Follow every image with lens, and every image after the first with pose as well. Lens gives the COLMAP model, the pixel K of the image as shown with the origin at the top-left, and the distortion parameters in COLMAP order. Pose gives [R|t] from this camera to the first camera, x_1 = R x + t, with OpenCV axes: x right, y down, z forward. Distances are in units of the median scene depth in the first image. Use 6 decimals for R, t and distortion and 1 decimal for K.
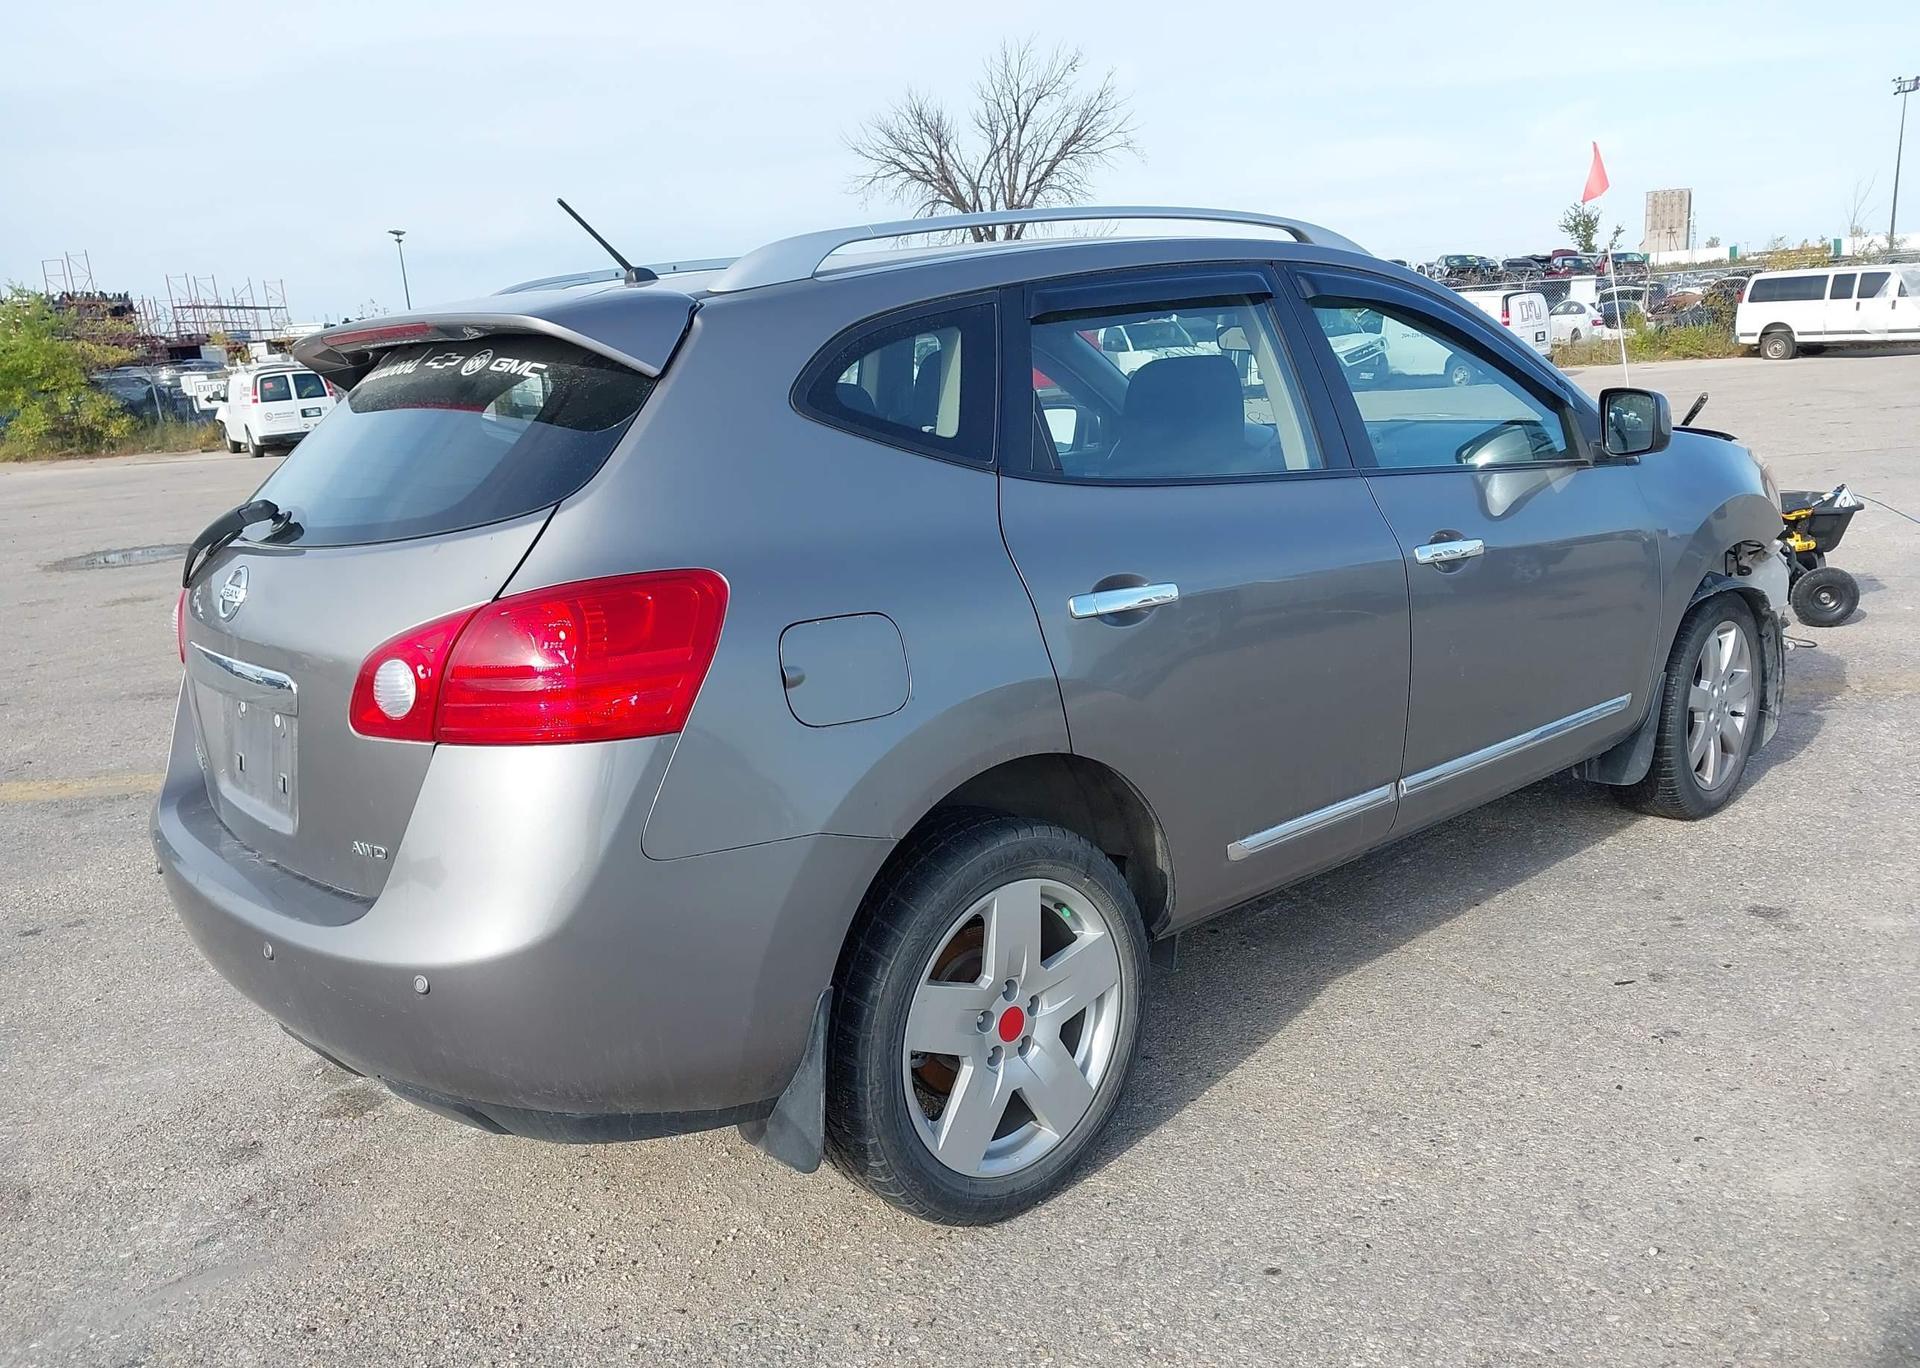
lens RADIAL K [[1536.9, 0, 960.2], [0, 1536.9, 682.5], [0, 0, 1]] dist [0.037851, -0.048225]
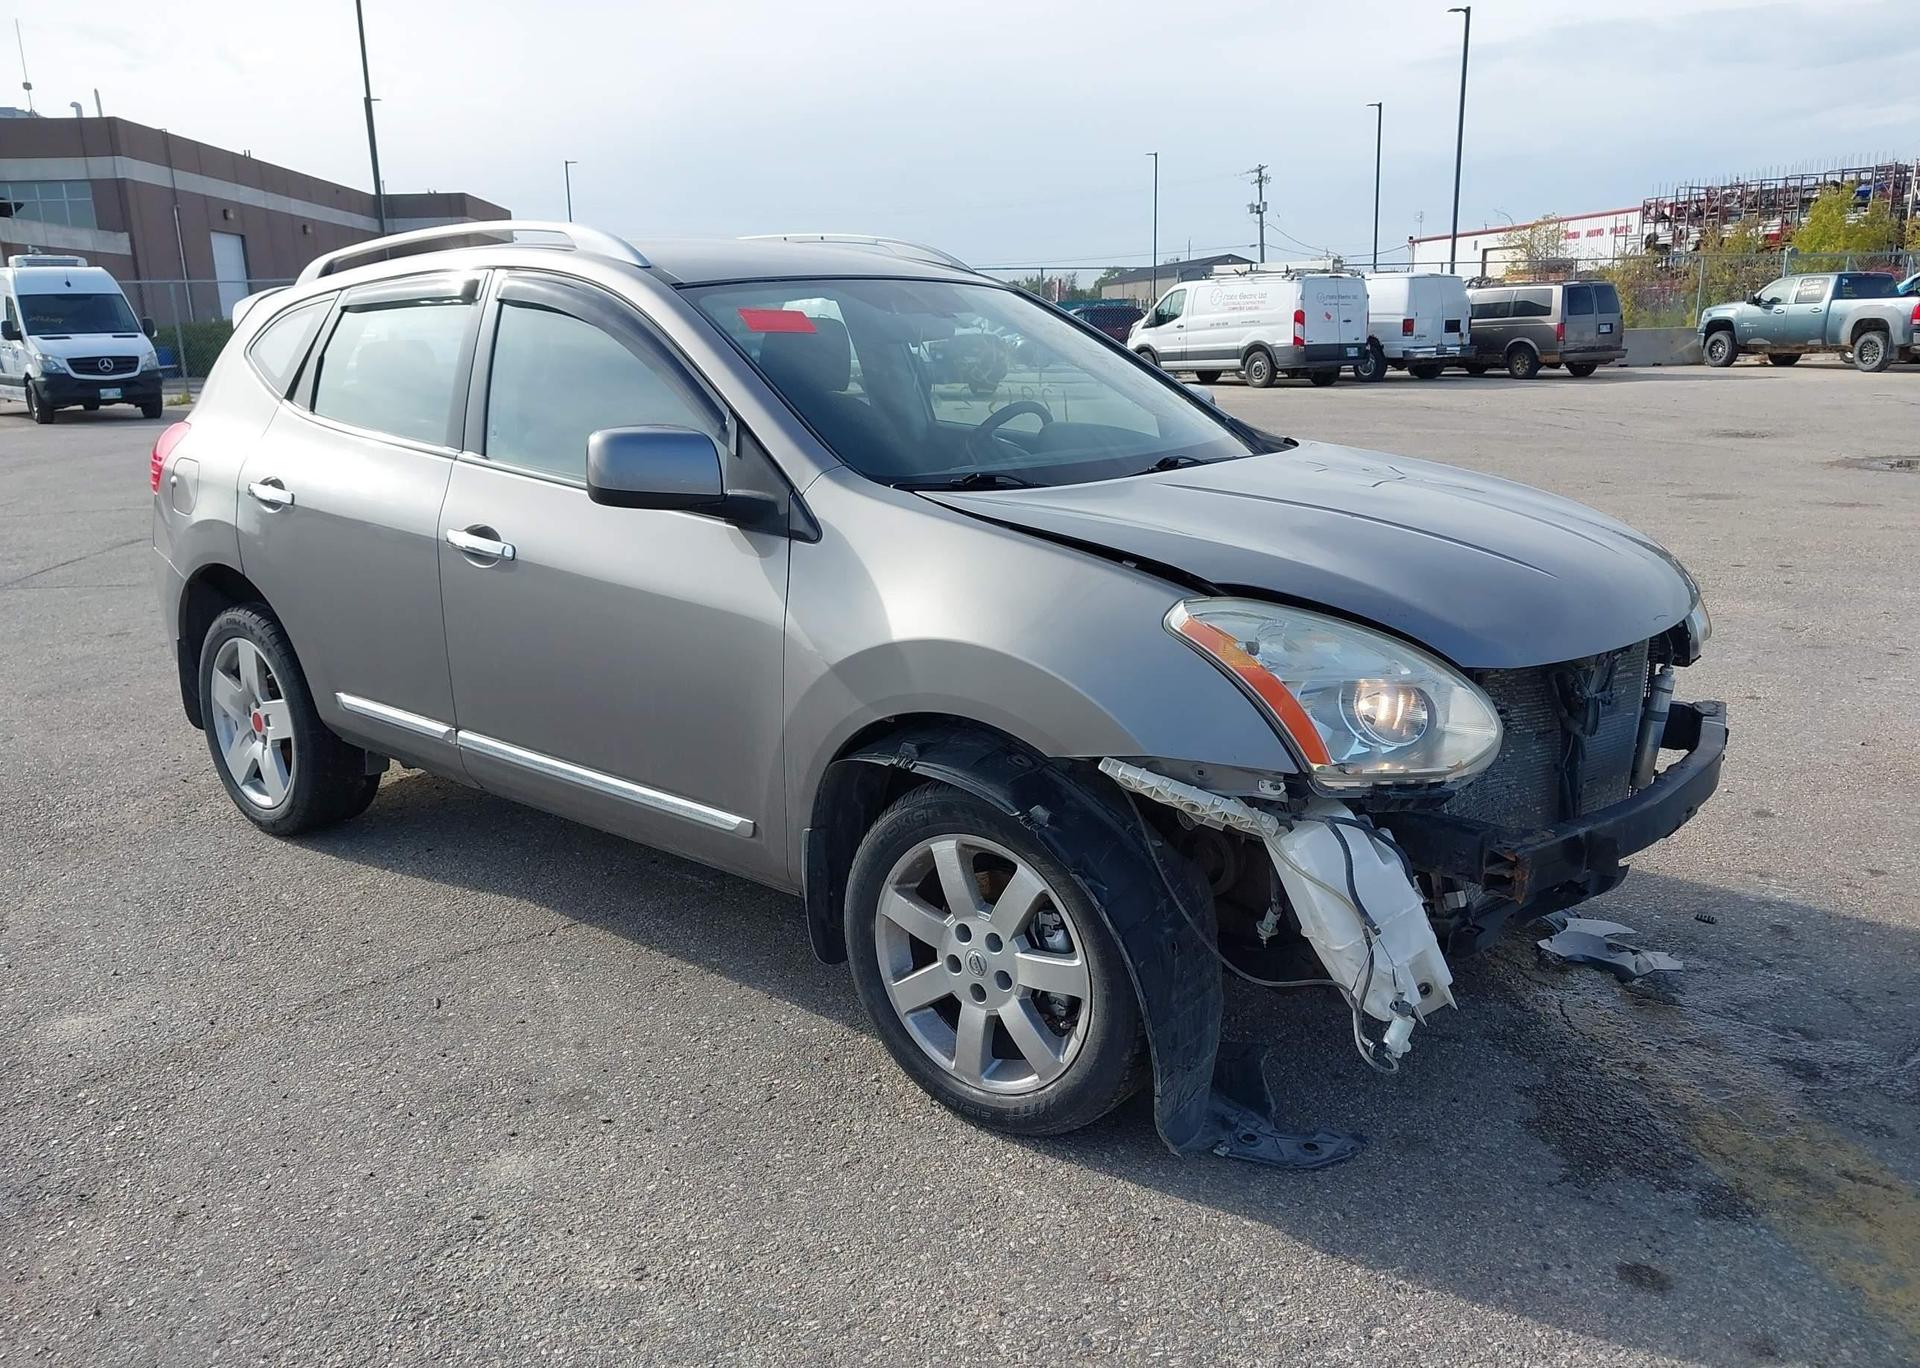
lens RADIAL K [[1536.9, 0, 943.8], [0, 1536.9, 674.2], [0, 0, 1]] dist [0.037851, -0.048225]
pose [[0.128918, 0.285119, -0.949783, 0.999249], [-0.203052, 0.945072, 0.256144, -0.243048], [0.970644, 0.159833, 0.179731, 0.809293]]
